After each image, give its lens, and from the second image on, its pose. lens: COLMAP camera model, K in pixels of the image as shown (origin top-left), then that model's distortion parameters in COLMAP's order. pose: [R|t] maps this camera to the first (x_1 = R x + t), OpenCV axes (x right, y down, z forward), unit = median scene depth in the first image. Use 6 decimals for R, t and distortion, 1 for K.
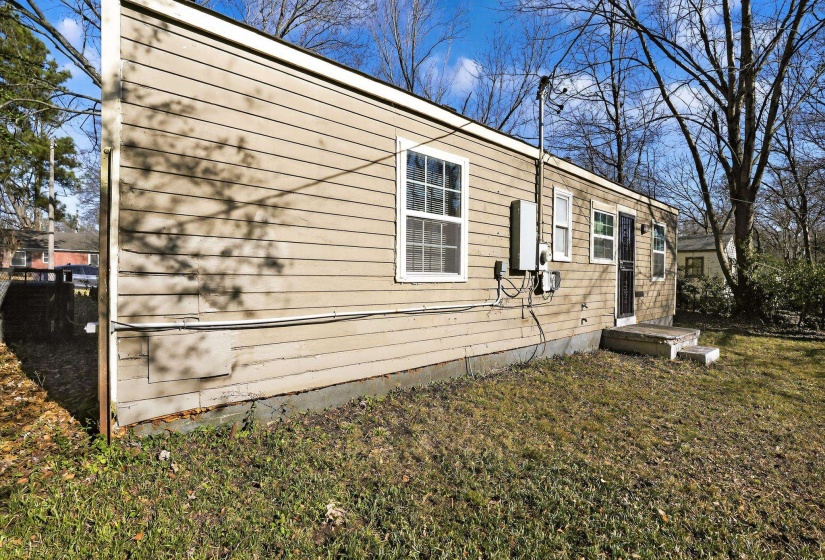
lens RADIAL K [[363.3, 0, 410.0], [0, 363.3, 273.1], [0, 0, 1]] dist [-0.012275, 0.000332]
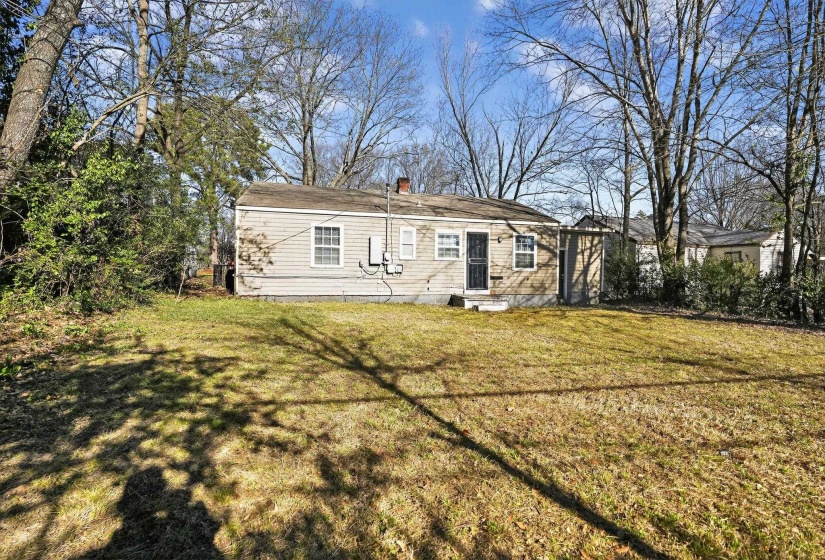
lens RADIAL K [[363.3, 0, 410.0], [0, 363.3, 273.1], [0, 0, 1]] dist [-0.012275, 0.000332]
pose [[0.911743, -0.006544, -0.410710, 2.691309], [0.004377, 0.999971, -0.006216, 0.125522], [0.410738, 0.003870, 0.911745, -2.039935]]
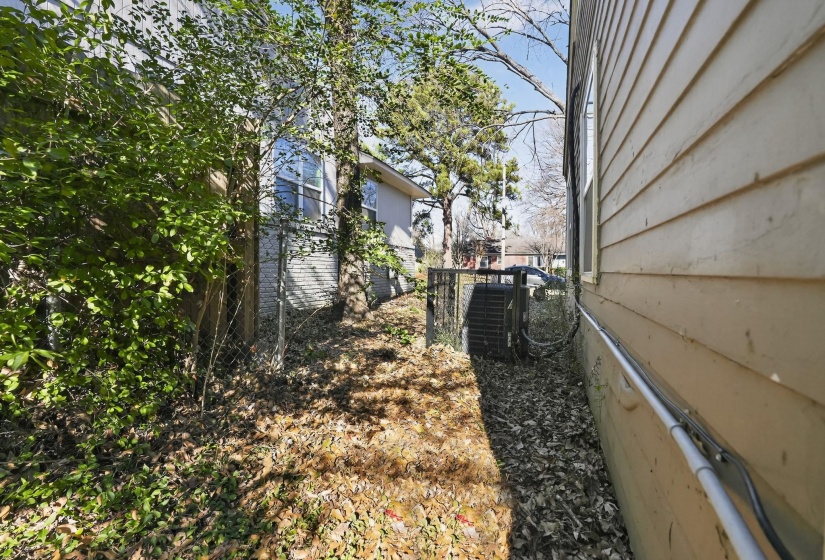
lens RADIAL K [[363.3, 0, 410.0], [0, 363.3, 273.1], [0, 0, 1]] dist [-0.012275, 0.000332]
pose [[0.513821, 0.009133, -0.857849, -0.097623], [-0.011129, 0.999930, 0.003979, -0.001438], [0.857825, 0.007502, 0.513887, 0.091656]]
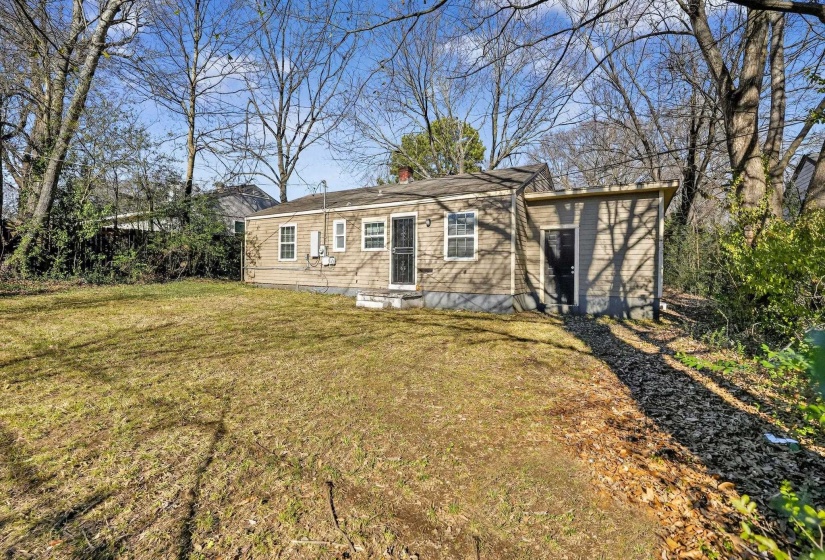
lens RADIAL K [[363.3, 0, 410.0], [0, 363.3, 273.1], [0, 0, 1]] dist [-0.012275, 0.000332]
pose [[0.325065, -0.001131, -0.945691, 5.385953], [-0.004838, 0.999984, -0.002859, 0.206352], [0.945679, 0.005505, 0.325054, 1.370070]]
